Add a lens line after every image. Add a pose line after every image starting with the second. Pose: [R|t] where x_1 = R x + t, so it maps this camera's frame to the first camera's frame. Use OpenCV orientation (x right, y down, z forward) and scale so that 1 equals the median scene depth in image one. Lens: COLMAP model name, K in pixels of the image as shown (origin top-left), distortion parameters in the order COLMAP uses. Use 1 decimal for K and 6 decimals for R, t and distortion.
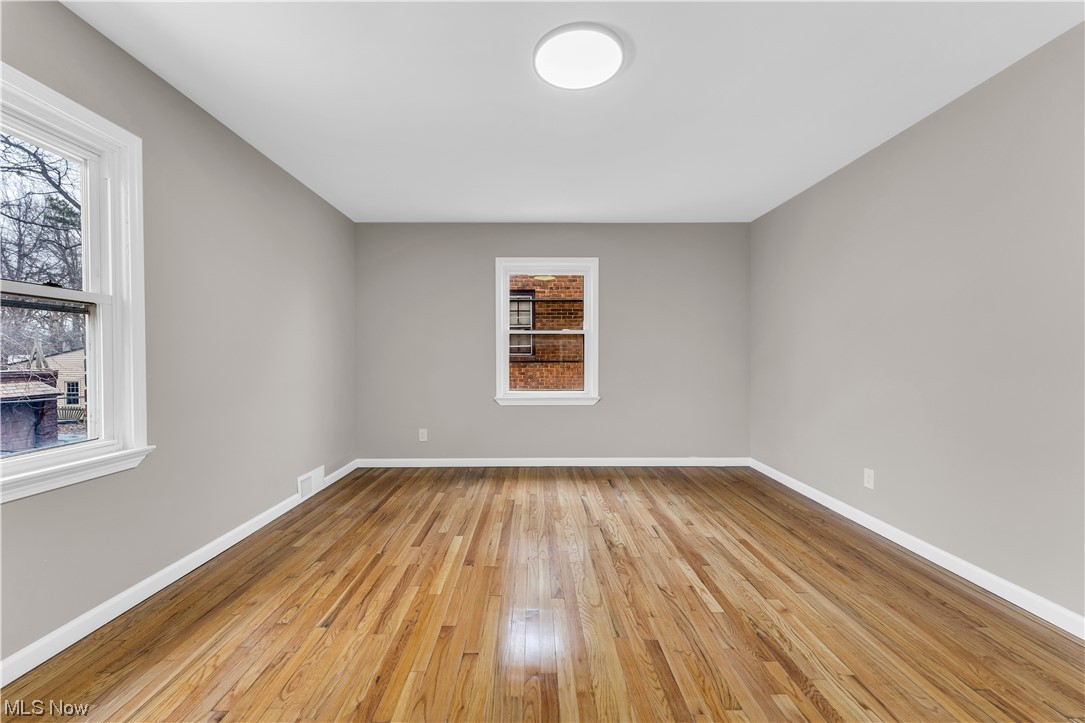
lens RADIAL K [[434.7, 0, 535.6], [0, 434.7, 366.8], [0, 0, 1]] dist [-0.000620, -0.000438]
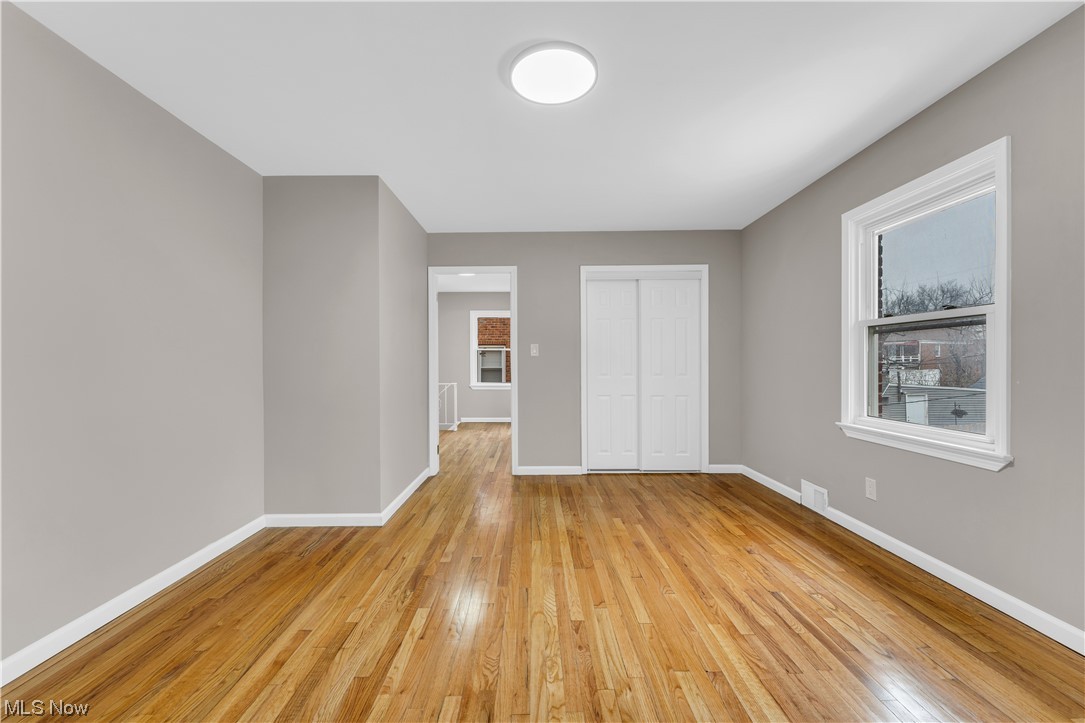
lens RADIAL K [[434.7, 0, 535.6], [0, 434.7, 366.8], [0, 0, 1]] dist [-0.000620, -0.000438]
pose [[-0.999971, 0.007552, -0.000781, 0.142902], [0.007526, 0.999549, 0.029064, -0.047501], [0.001000, 0.029058, -0.999577, 1.980505]]
